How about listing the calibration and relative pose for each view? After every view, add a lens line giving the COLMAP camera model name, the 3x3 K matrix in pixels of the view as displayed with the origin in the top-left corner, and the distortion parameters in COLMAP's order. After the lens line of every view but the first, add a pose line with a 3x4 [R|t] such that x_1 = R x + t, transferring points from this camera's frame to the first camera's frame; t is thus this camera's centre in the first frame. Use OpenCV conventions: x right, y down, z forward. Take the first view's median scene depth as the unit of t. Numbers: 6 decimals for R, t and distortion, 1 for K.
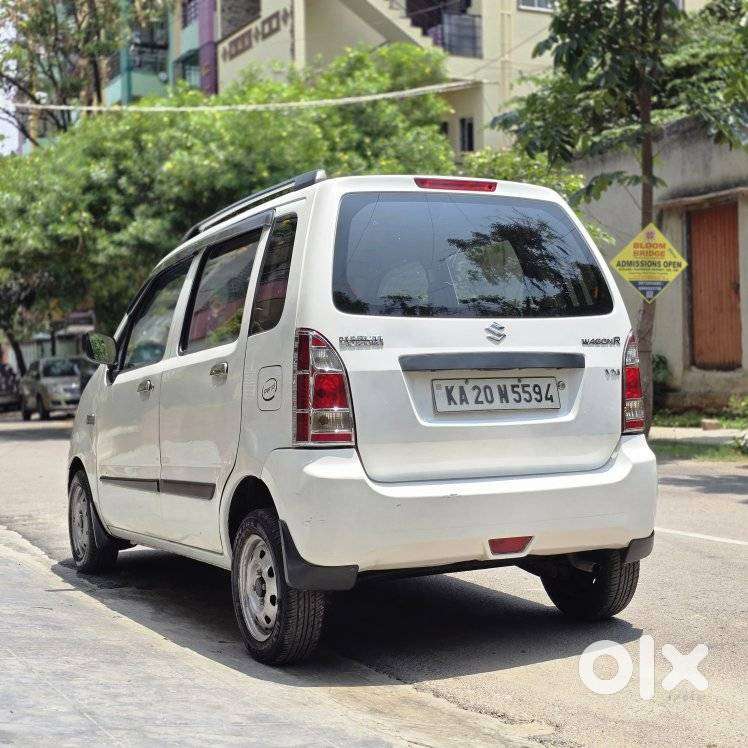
lens RADIAL K [[1402.3, 0, 373.1], [0, 1402.3, 356.7], [0, 0, 1]] dist [0.118354, -0.187649]
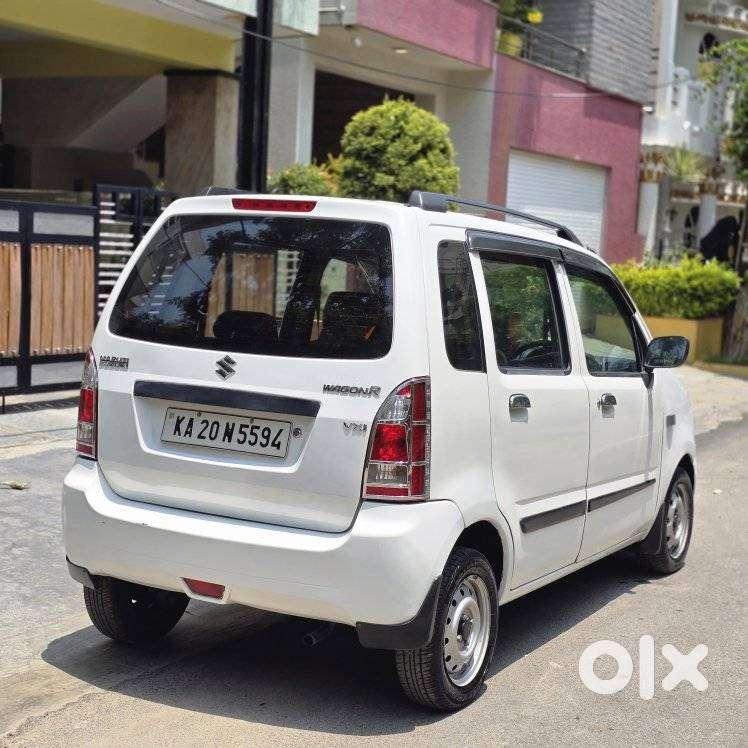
lens RADIAL K [[1394.9, 0, 373.0], [0, 1394.9, 360.4], [0, 0, 1]] dist [0.114576, -0.147699]
pose [[0.552980, 0.114996, -0.825221, 0.757094], [-0.046924, 0.993156, 0.106954, -0.104887], [0.831872, -0.020421, 0.554592, 0.457173]]
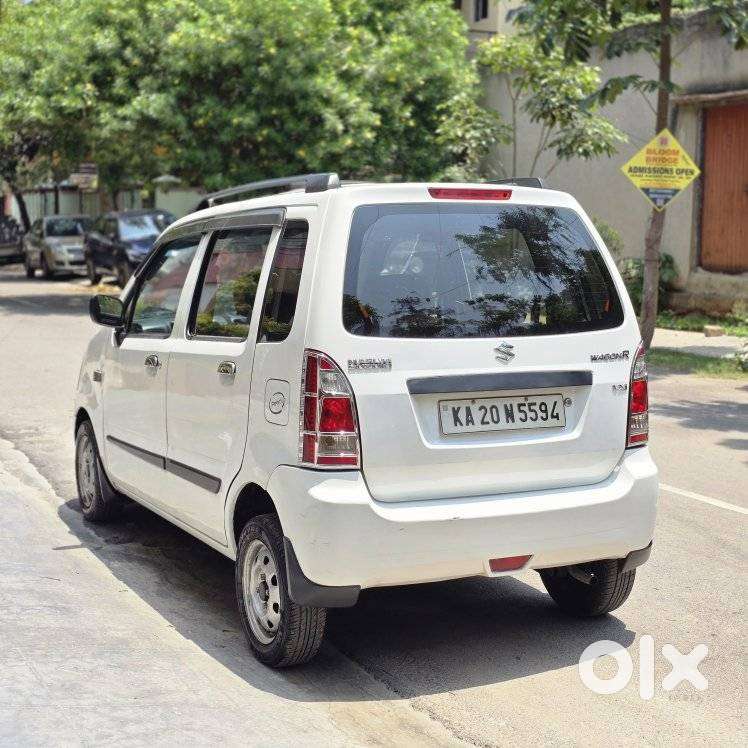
lens RADIAL K [[1397.6, 0, 356.4], [0, 1397.6, 374.9], [0, 0, 1]] dist [0.142701, -0.466352]
pose [[0.999489, 0.030289, -0.010254, -0.005838], [-0.028723, 0.991296, 0.128478, -0.103508], [0.014056, -0.128118, 0.991659, 0.008300]]
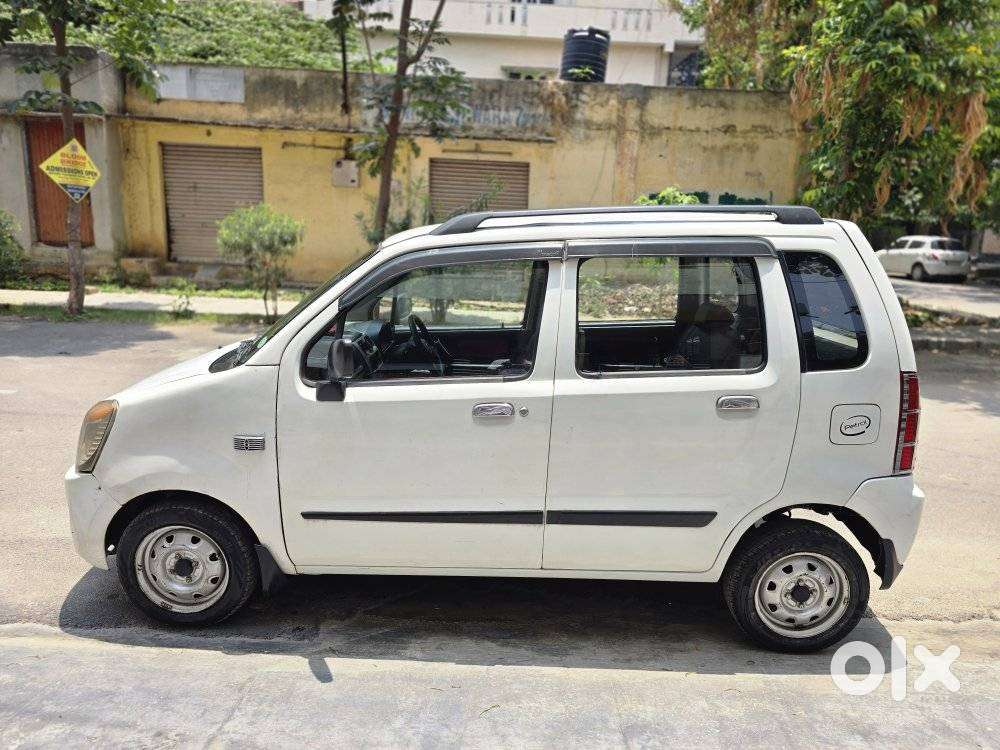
lens RADIAL K [[695.7, 0, 500.0], [0, 695.7, 375.0], [0, 0, 1]] dist [0.001959, 0.000540]
pose [[0.424745, -0.153220, 0.892253, -0.540407], [-0.066372, 0.977651, 0.199480, -0.084988], [-0.902877, -0.143949, 0.405083, 0.844661]]
